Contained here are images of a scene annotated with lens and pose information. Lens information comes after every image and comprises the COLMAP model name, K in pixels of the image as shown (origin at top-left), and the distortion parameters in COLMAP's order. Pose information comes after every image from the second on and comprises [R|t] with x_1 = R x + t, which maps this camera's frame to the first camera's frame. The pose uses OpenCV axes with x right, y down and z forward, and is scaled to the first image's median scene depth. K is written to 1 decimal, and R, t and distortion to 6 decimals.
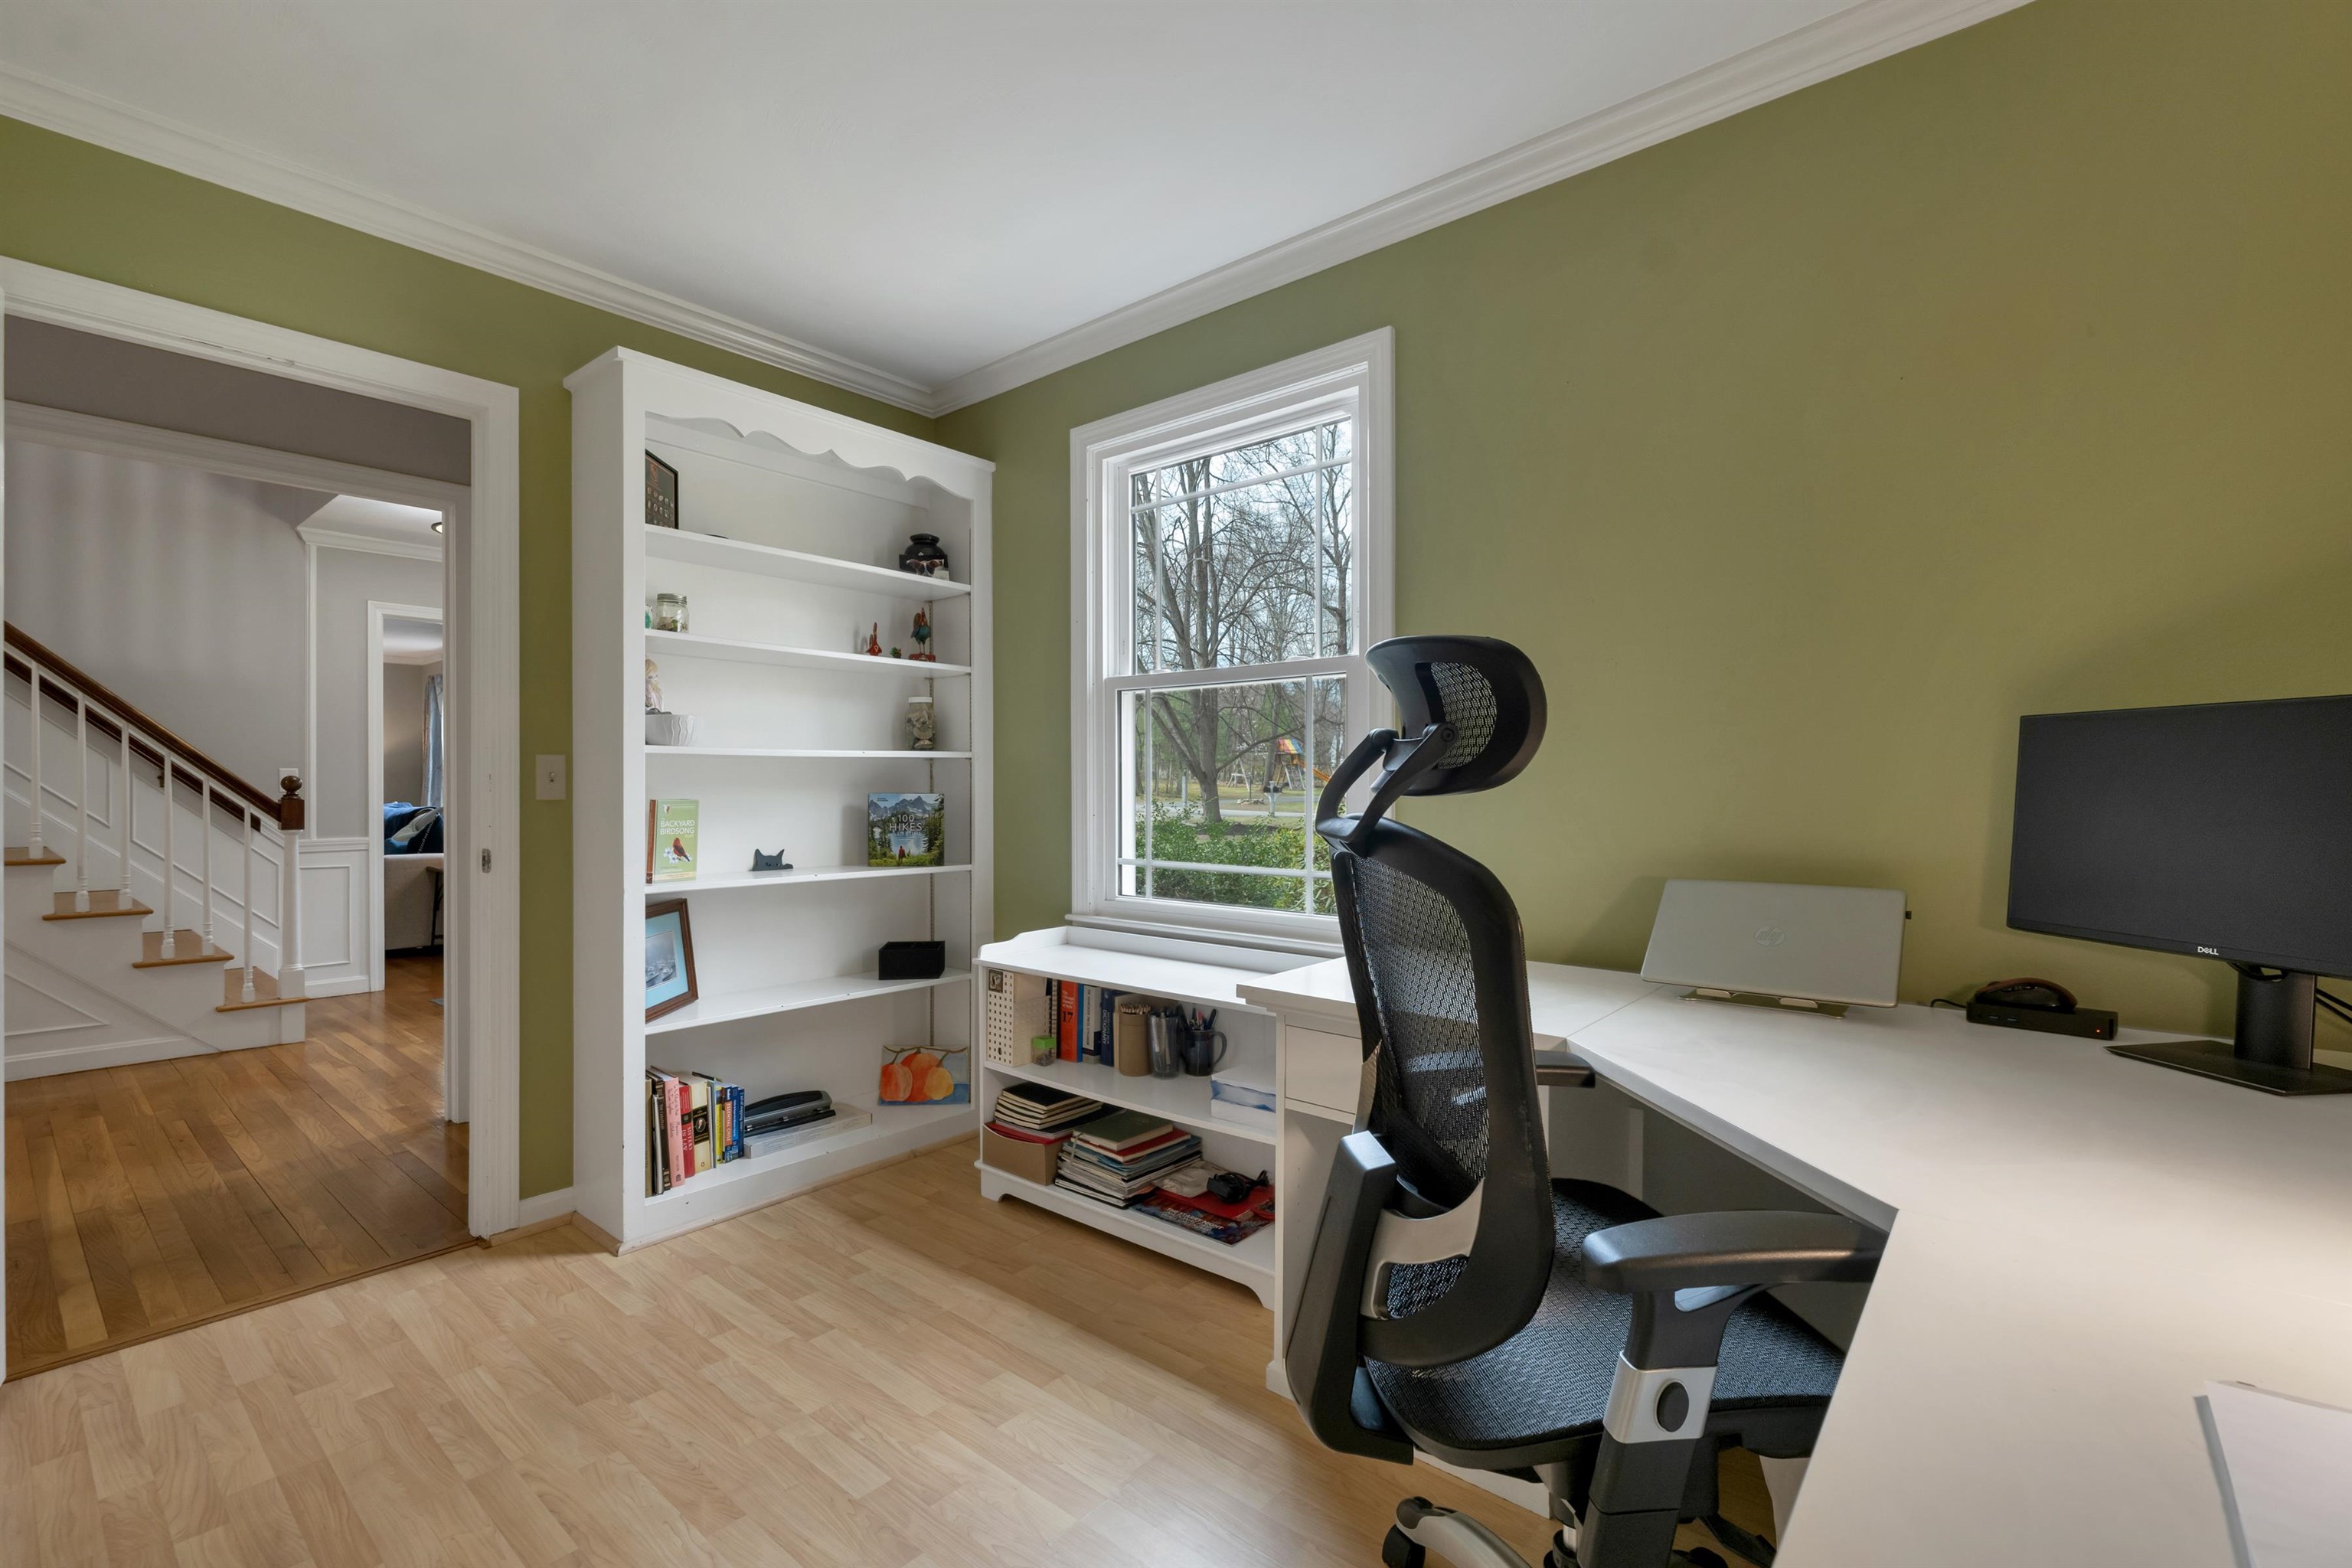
lens RADIAL K [[1006.9, 0, 1155.4], [0, 1006.9, 790.0], [0, 0, 1]] dist [0.018360, 0.000034]
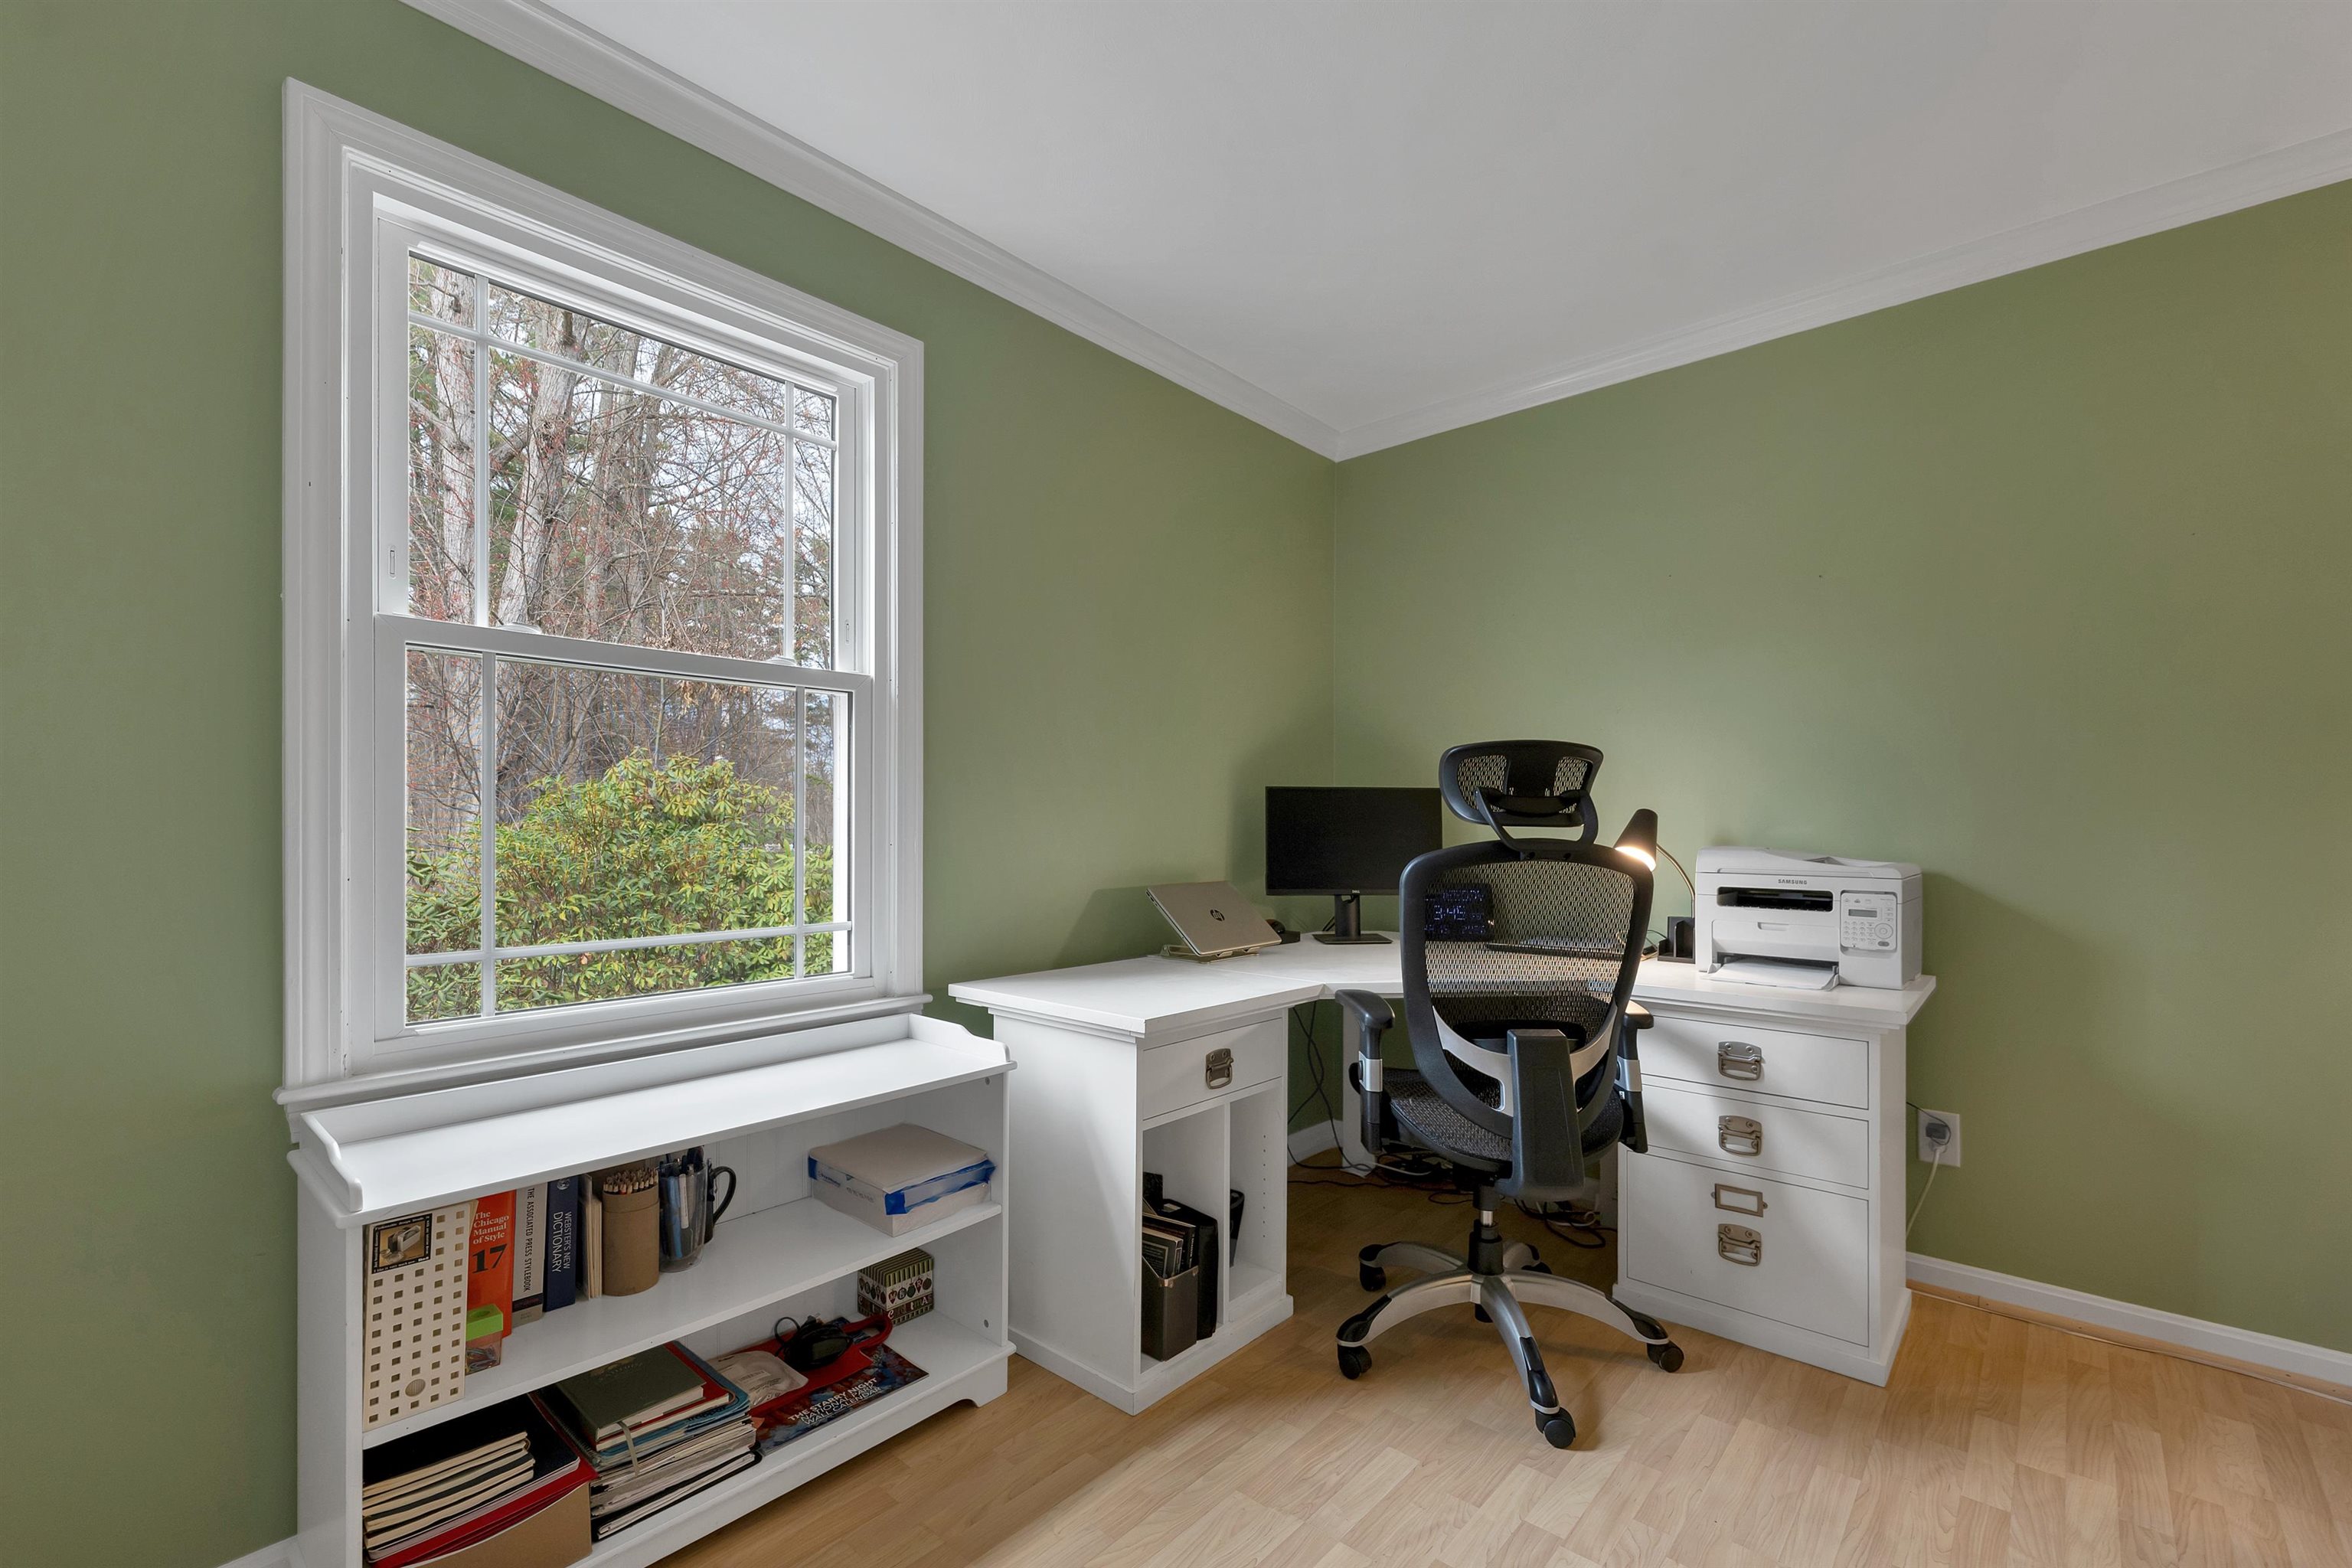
lens RADIAL K [[1007.0, 0, 1178.9], [0, 1007.0, 814.6], [0, 0, 1]] dist [-0.000354, -0.000246]
pose [[0.023350, 0.006249, 0.999708, -0.655913], [0.003802, 0.999973, -0.006340, -0.003134], [-0.999720, 0.003949, 0.023325, 0.675927]]
